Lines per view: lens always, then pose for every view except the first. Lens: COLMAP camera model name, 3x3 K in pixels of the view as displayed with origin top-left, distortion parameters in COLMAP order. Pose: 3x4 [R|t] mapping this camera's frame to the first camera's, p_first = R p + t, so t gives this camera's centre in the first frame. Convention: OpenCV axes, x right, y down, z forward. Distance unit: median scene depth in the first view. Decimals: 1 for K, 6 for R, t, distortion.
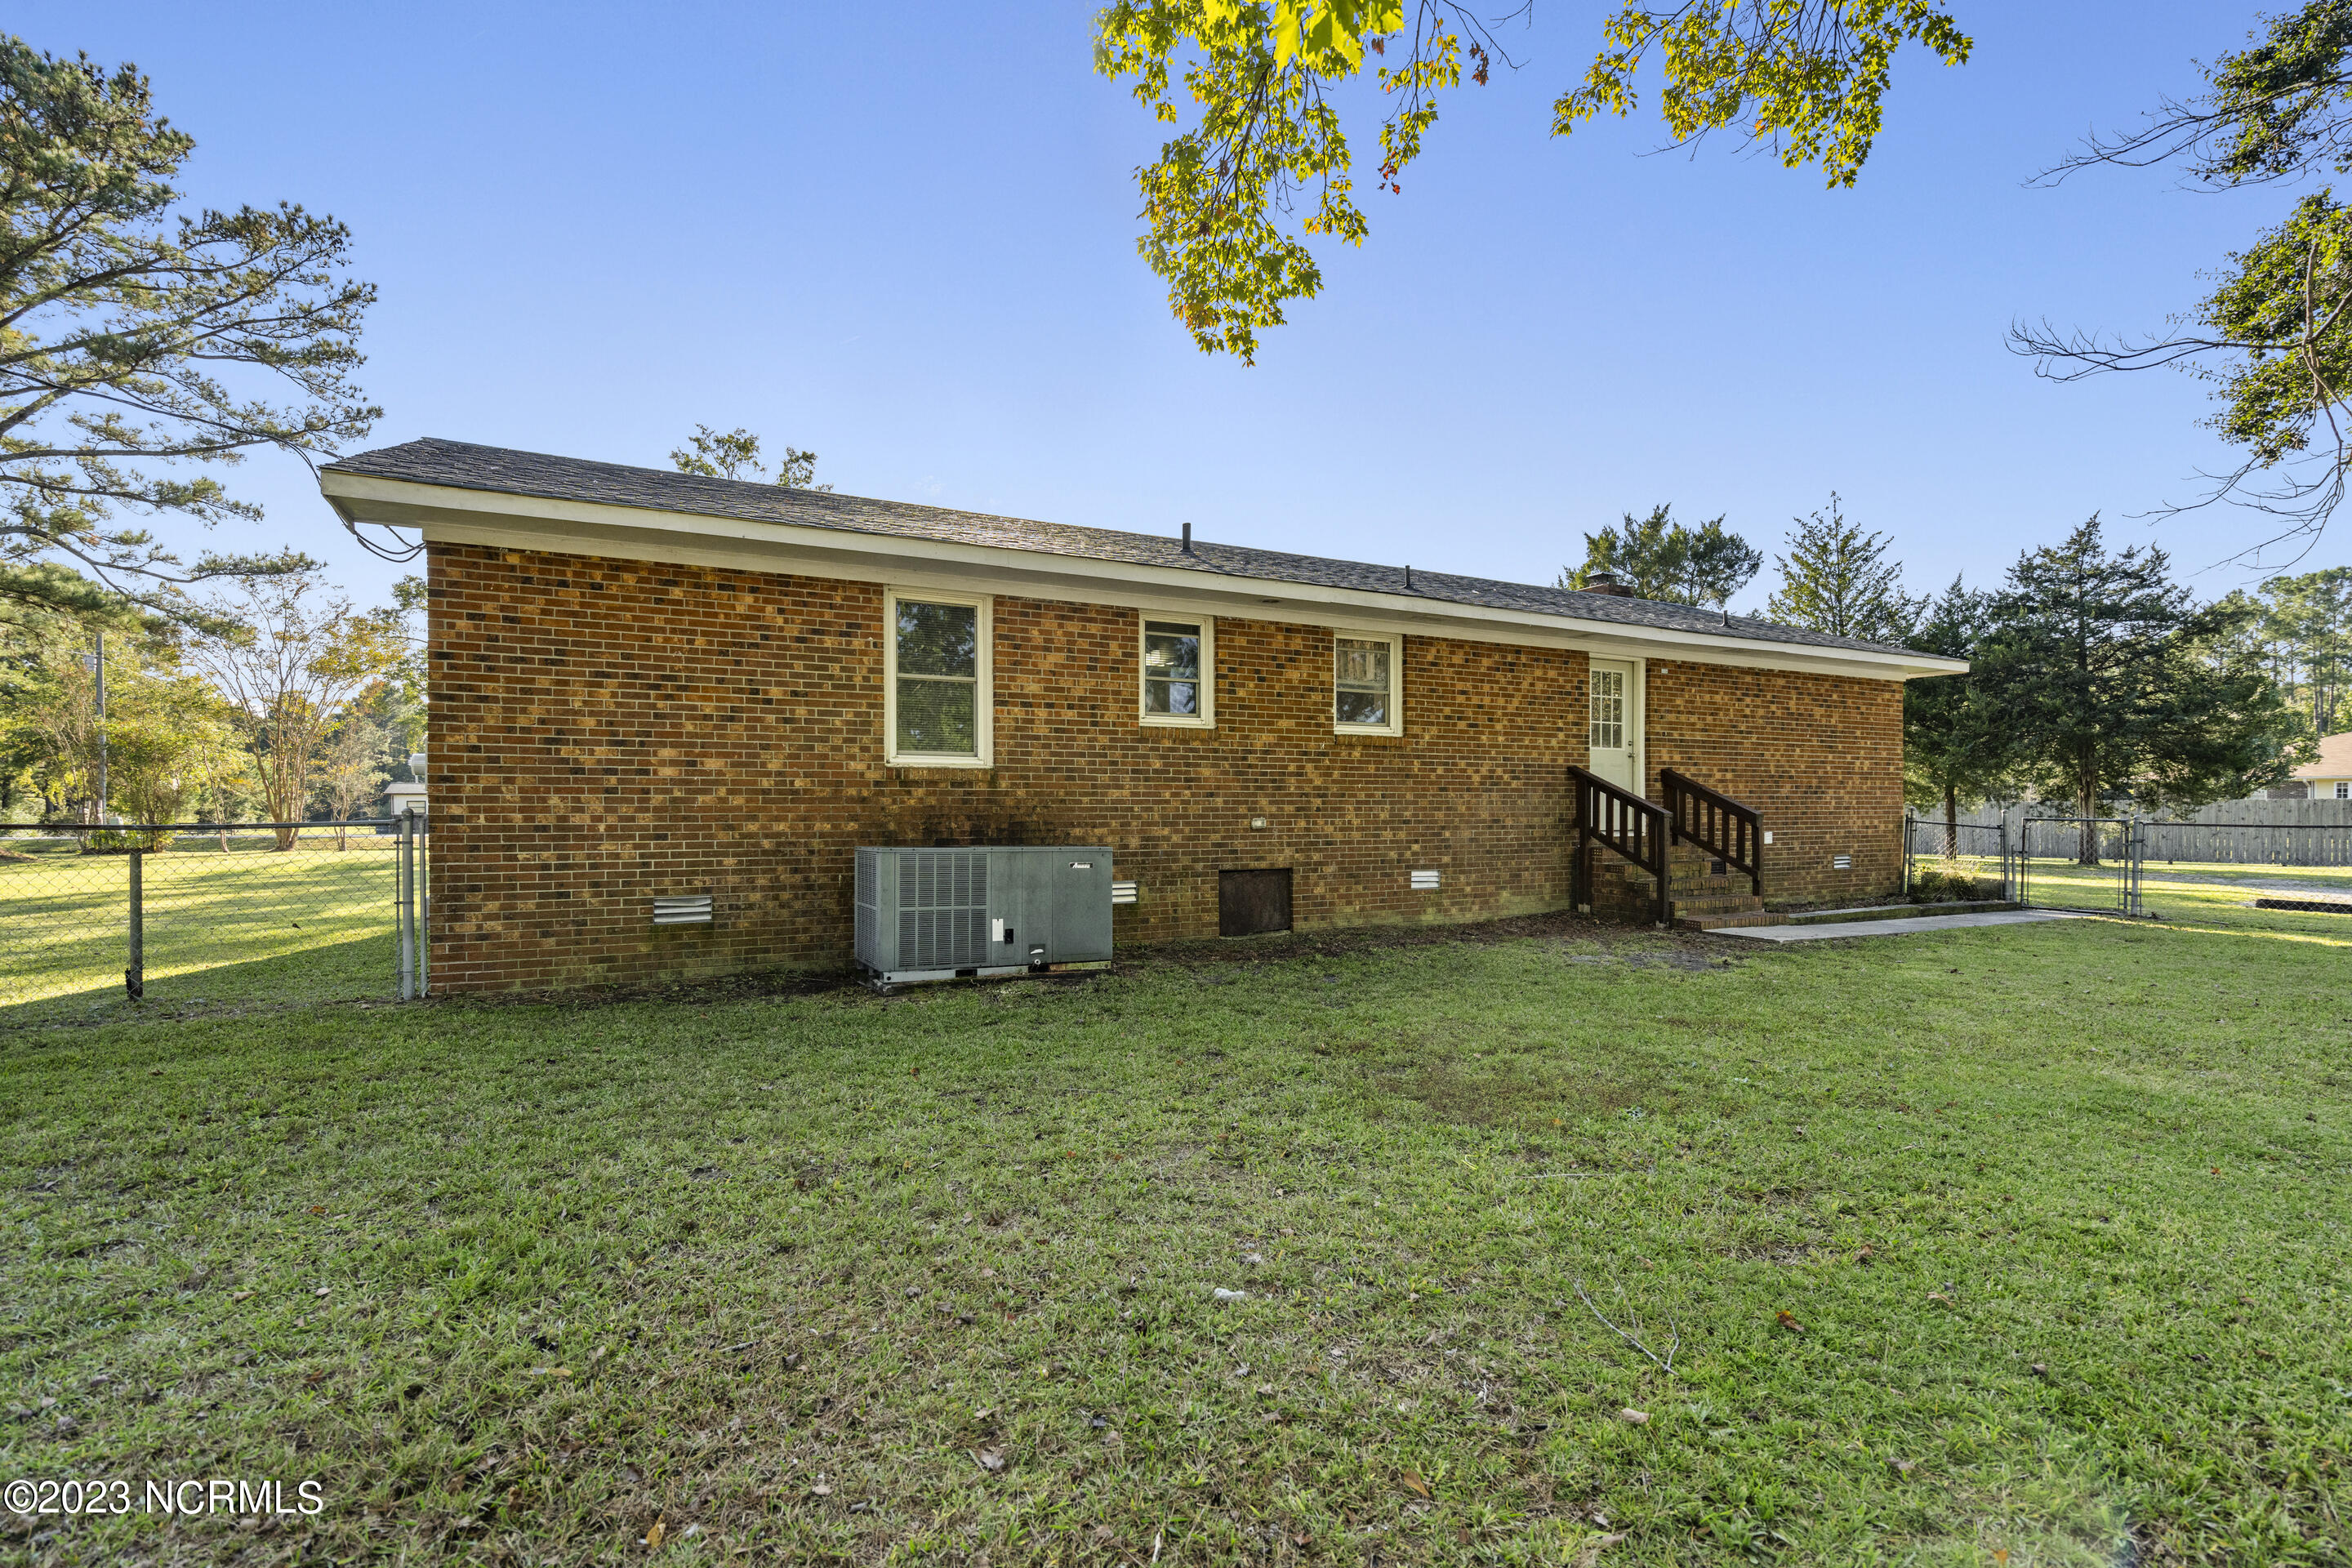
lens RADIAL K [[1072.7, 0, 1165.1], [0, 1072.7, 797.4], [0, 0, 1]] dist [0.002958, 0.000689]
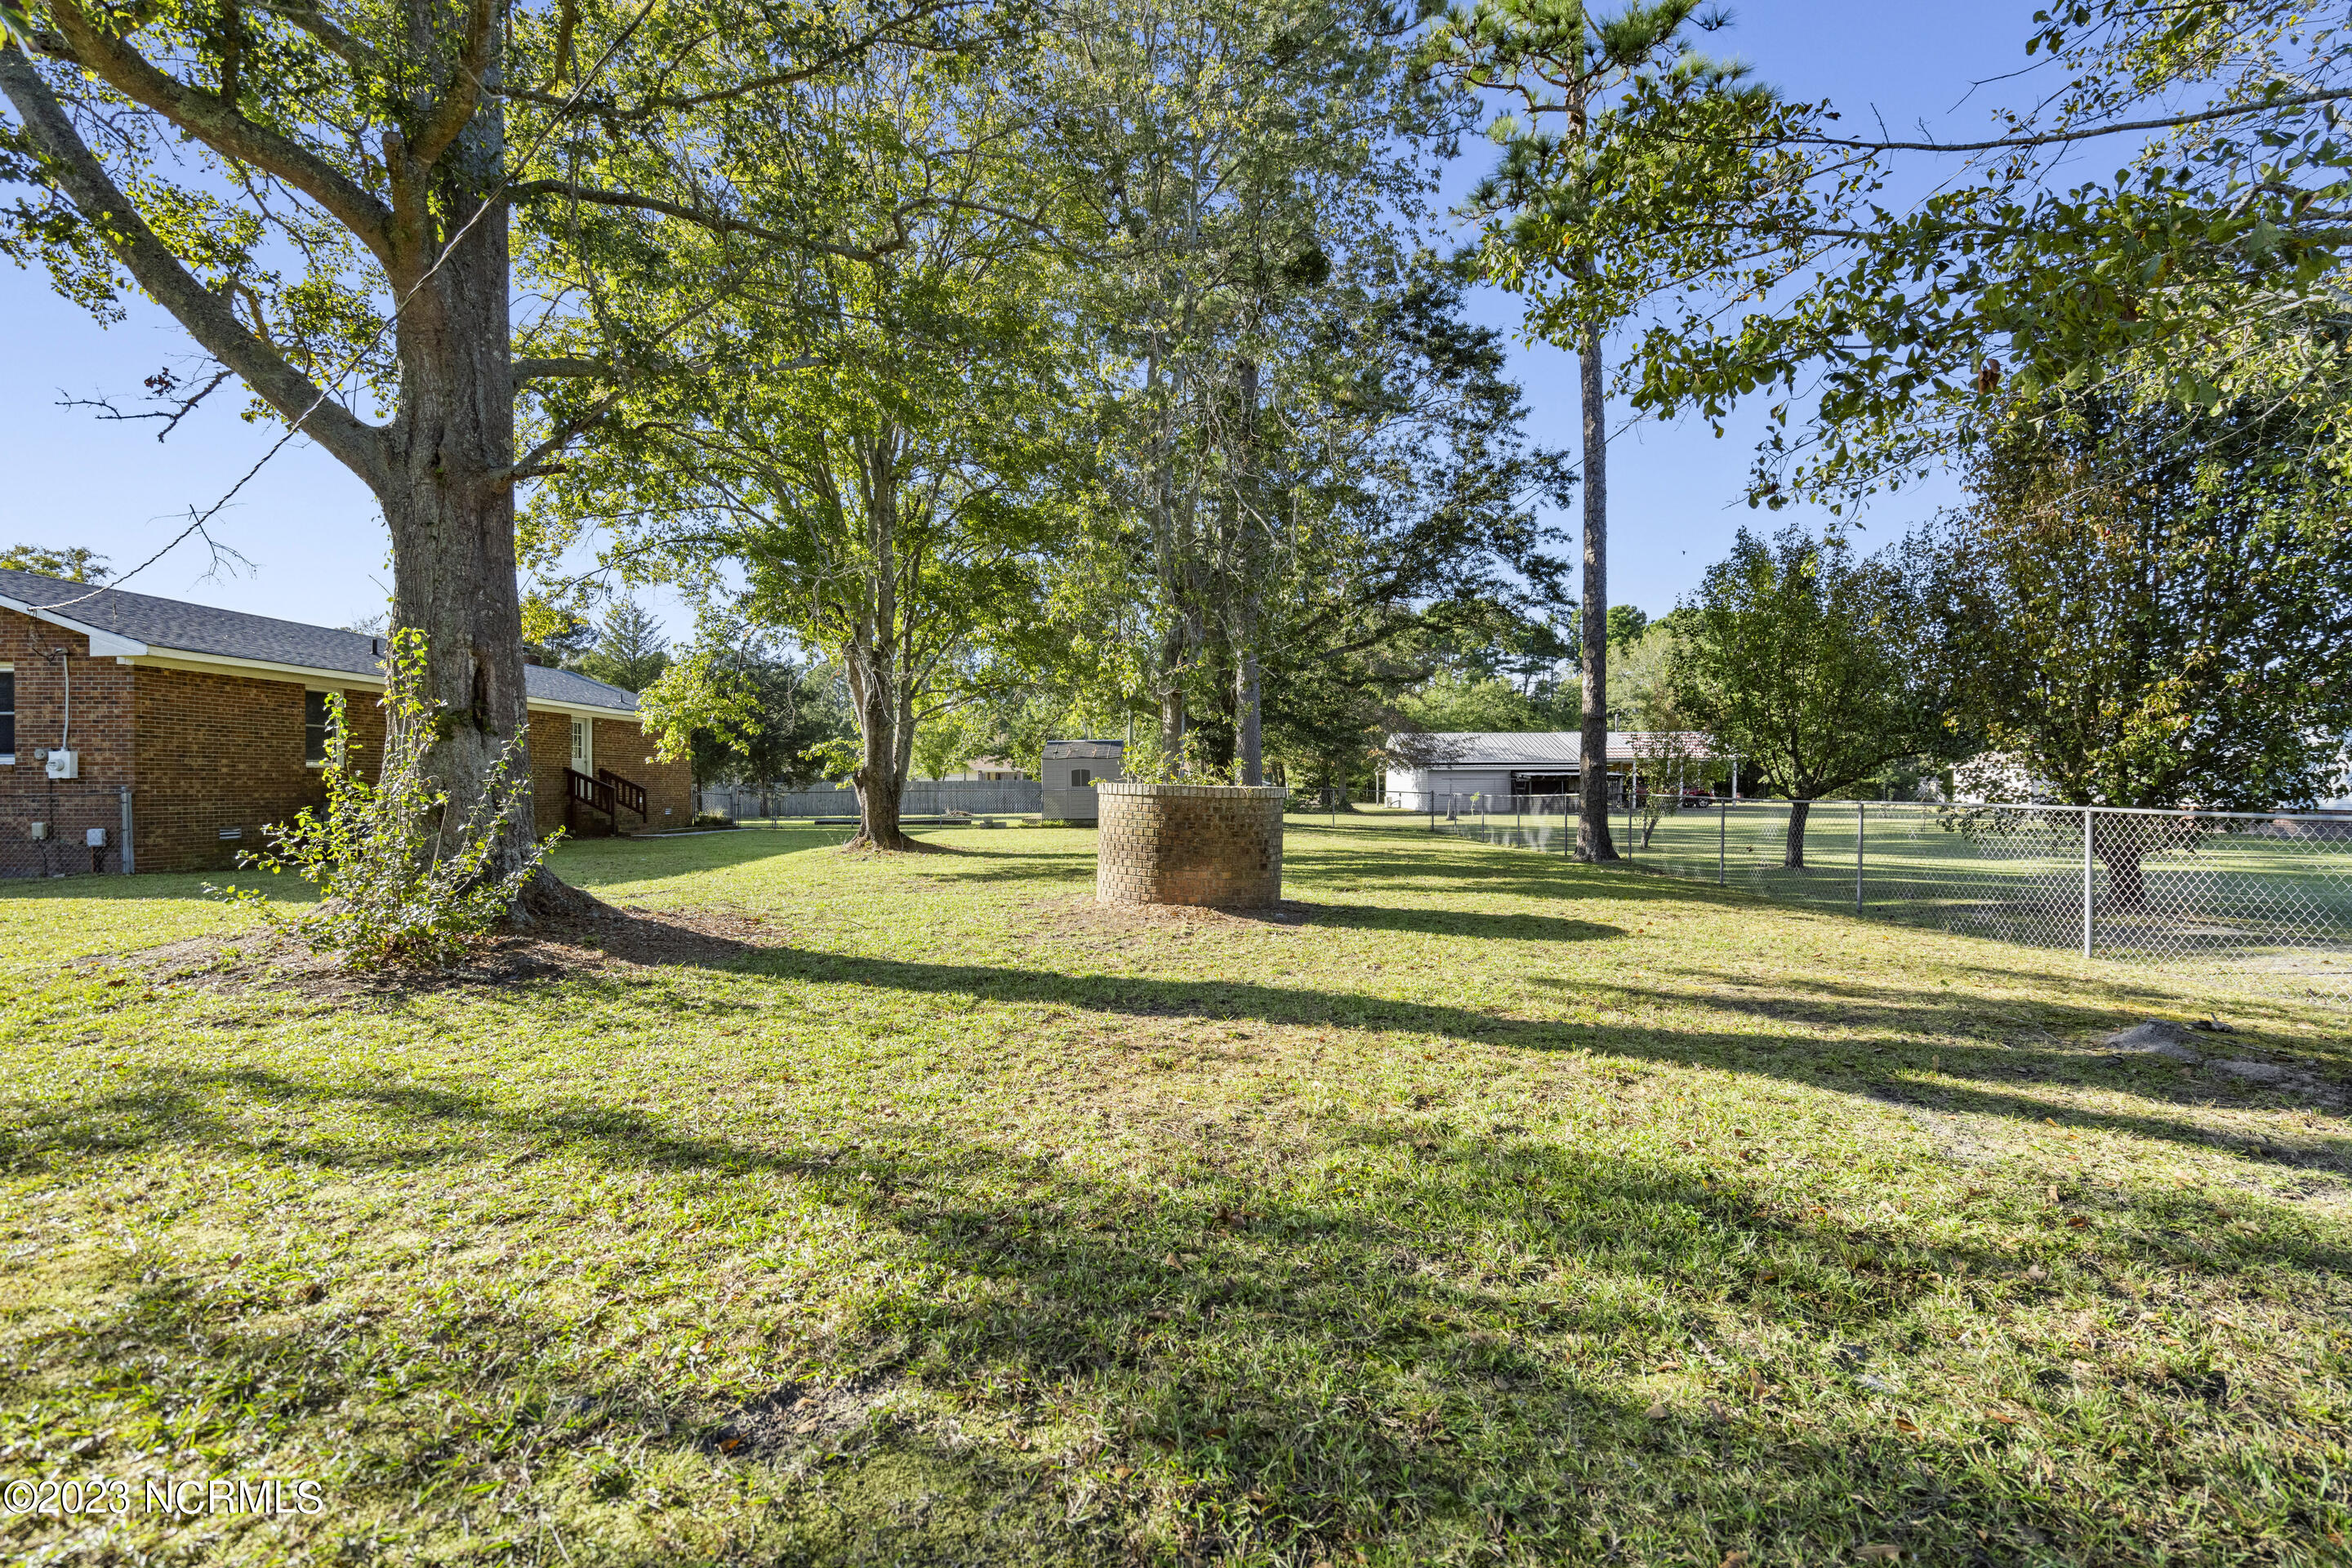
lens RADIAL K [[1072.7, 0, 1168.7], [0, 1072.7, 785.2], [0, 0, 1]] dist [0.002958, 0.000689]
pose [[0.480981, -0.002309, 0.876728, -0.785848], [-0.003661, 0.999983, 0.004642, -0.005945], [-0.876724, -0.005442, 0.480964, -0.933465]]
